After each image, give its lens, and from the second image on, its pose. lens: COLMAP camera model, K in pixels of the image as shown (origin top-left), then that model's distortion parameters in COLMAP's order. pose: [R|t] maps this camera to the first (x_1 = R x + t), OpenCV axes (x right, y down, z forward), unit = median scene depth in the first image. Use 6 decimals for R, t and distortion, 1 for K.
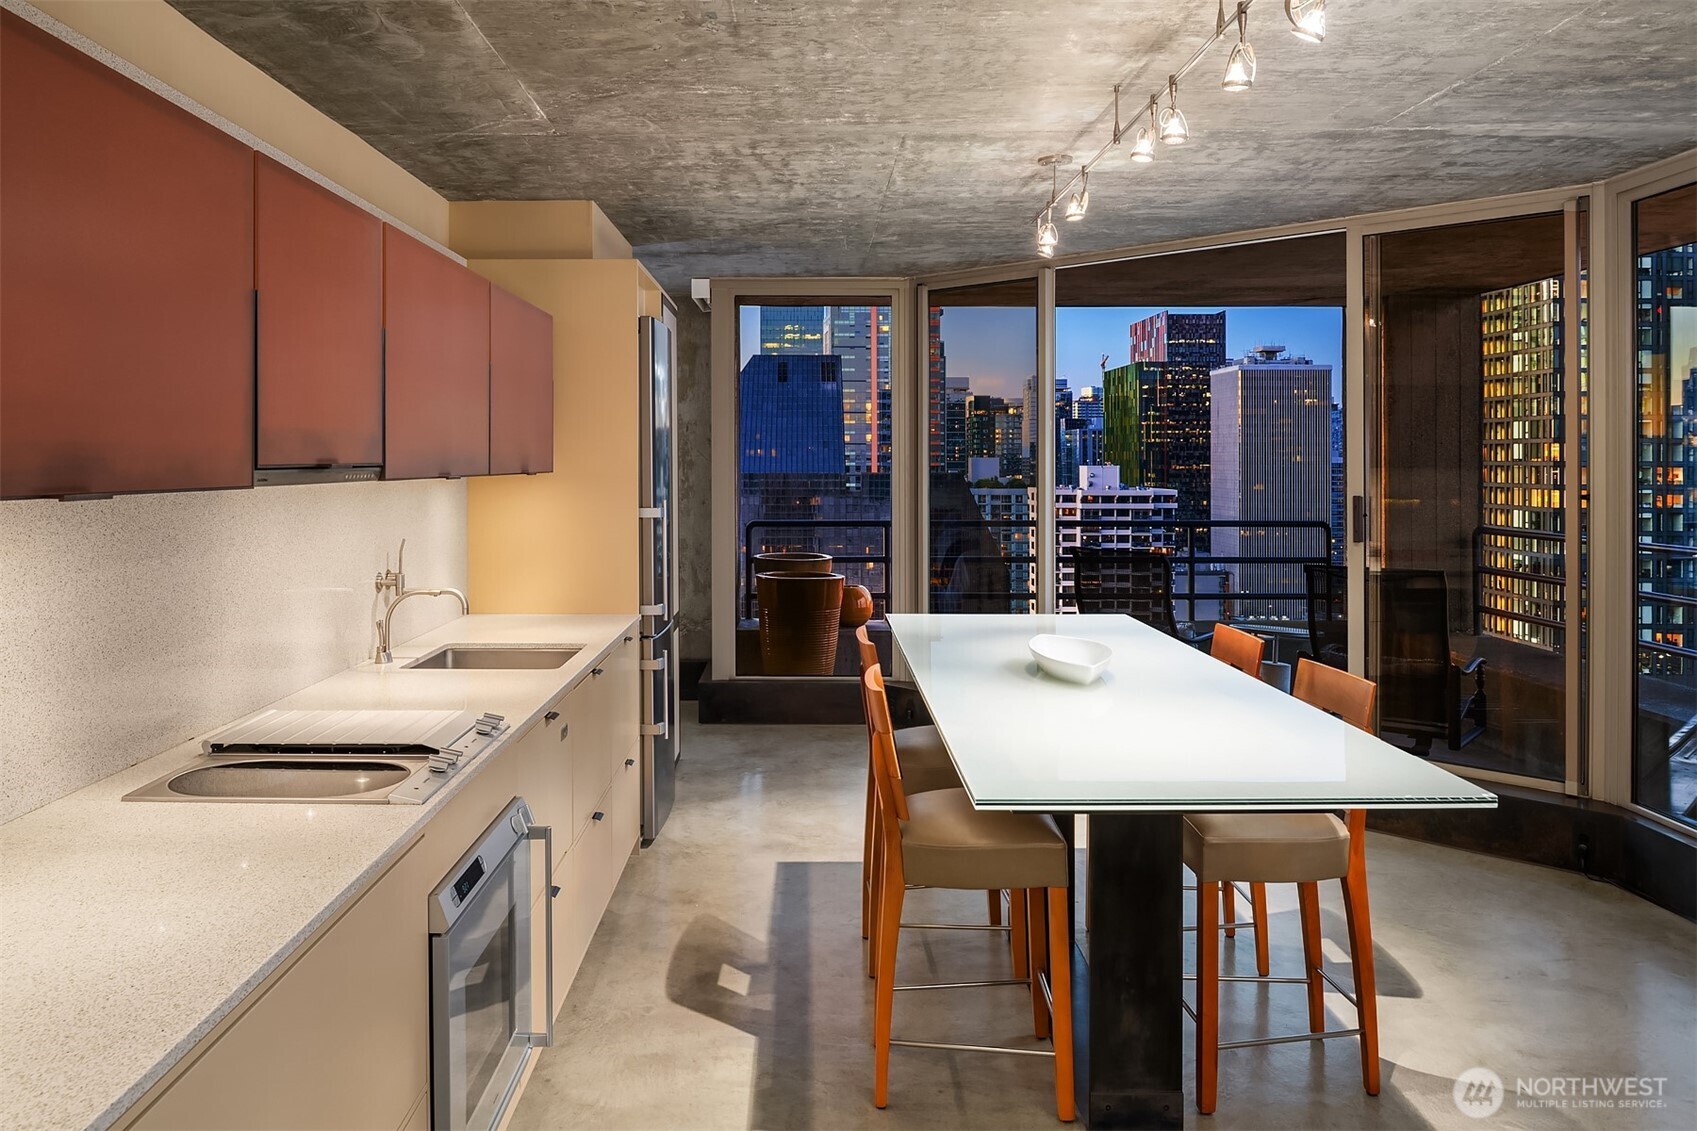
lens RADIAL K [[1192.9, 0, 822.5], [0, 1192.9, 467.8], [0, 0, 1]] dist [-0.030370, 0.004745]
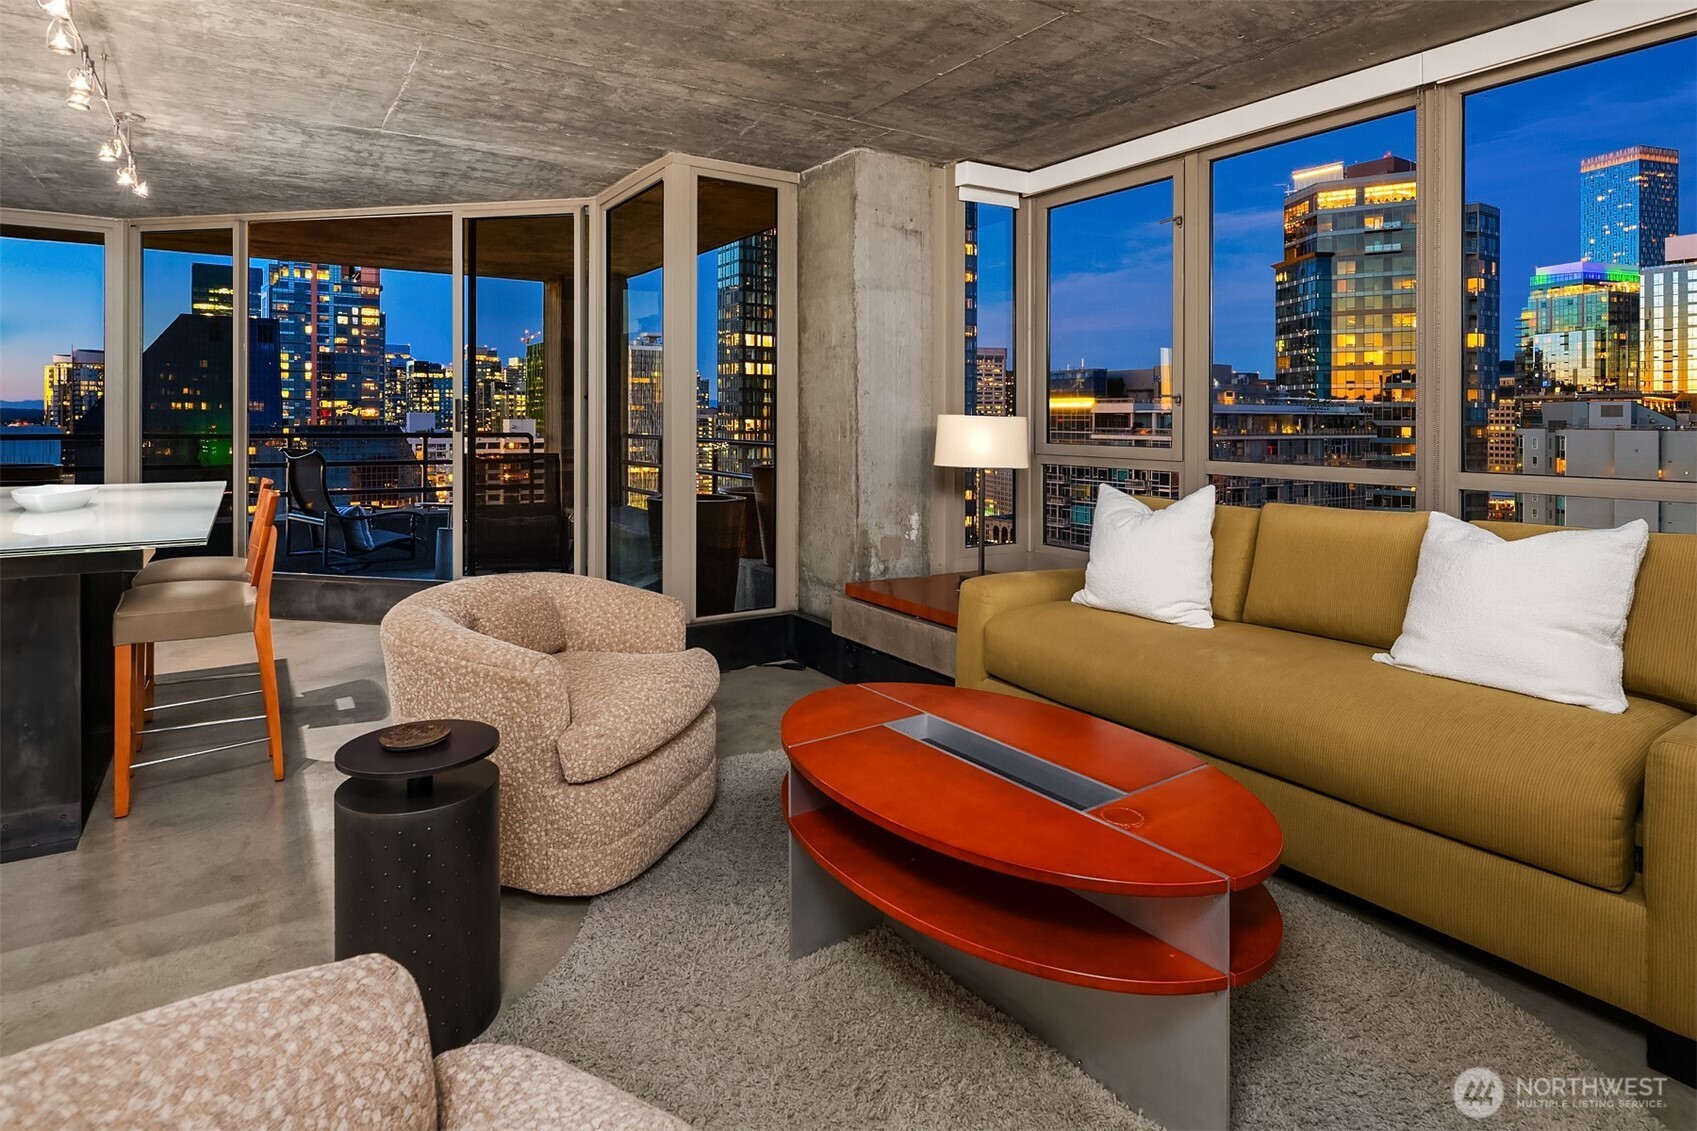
lens RADIAL K [[925.8, 0, 845.2], [0, 925.8, 402.3], [0, 0, 1]] dist [-0.003828, -0.004566]
pose [[0.844923, 0.014692, 0.534687, 0.290079], [-0.003017, 0.999738, -0.022702, 0.058765], [-0.534880, 0.017568, 0.844745, -0.216365]]
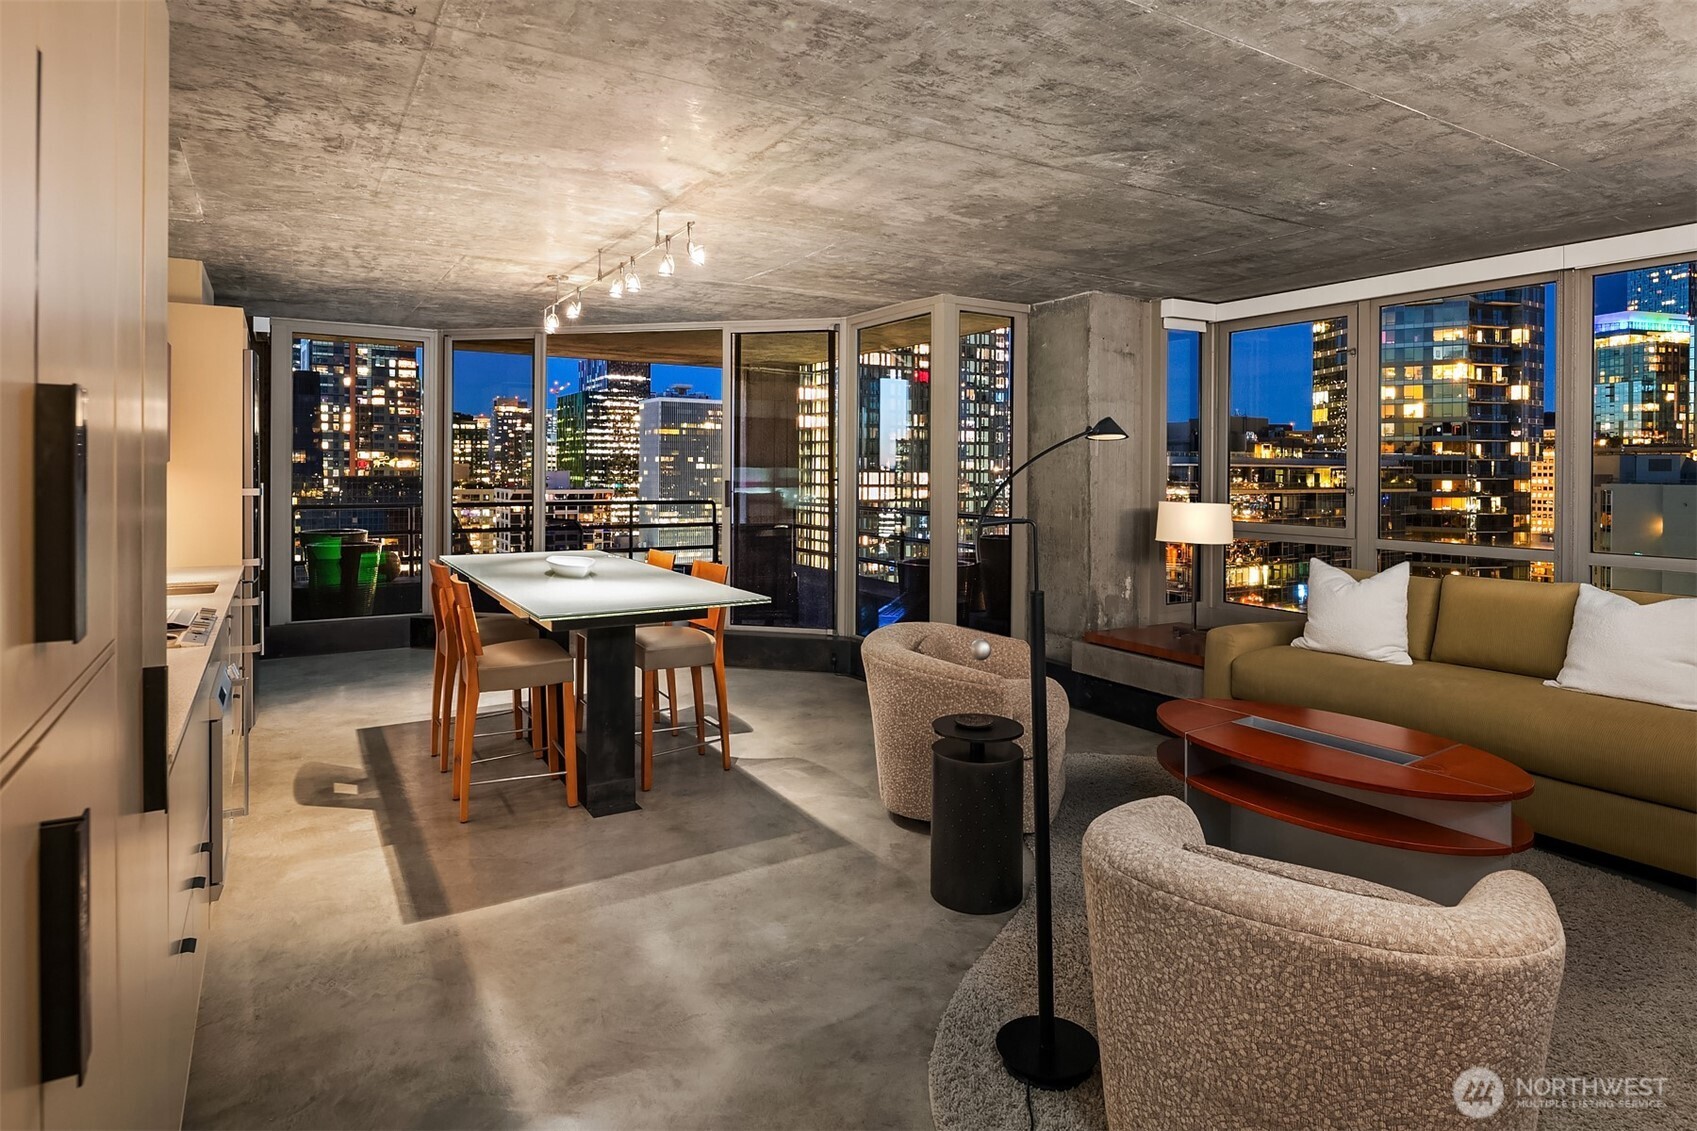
lens RADIAL K [[925.8, 0, 845.6], [0, 925.8, 460.9], [0, 0, 1]] dist [-0.003828, -0.004566]
pose [[0.860185, 0.011610, 0.509850, -0.111155], [-0.004945, 0.999884, -0.014426, 0.015031], [-0.509958, 0.009888, 0.860142, -0.306788]]
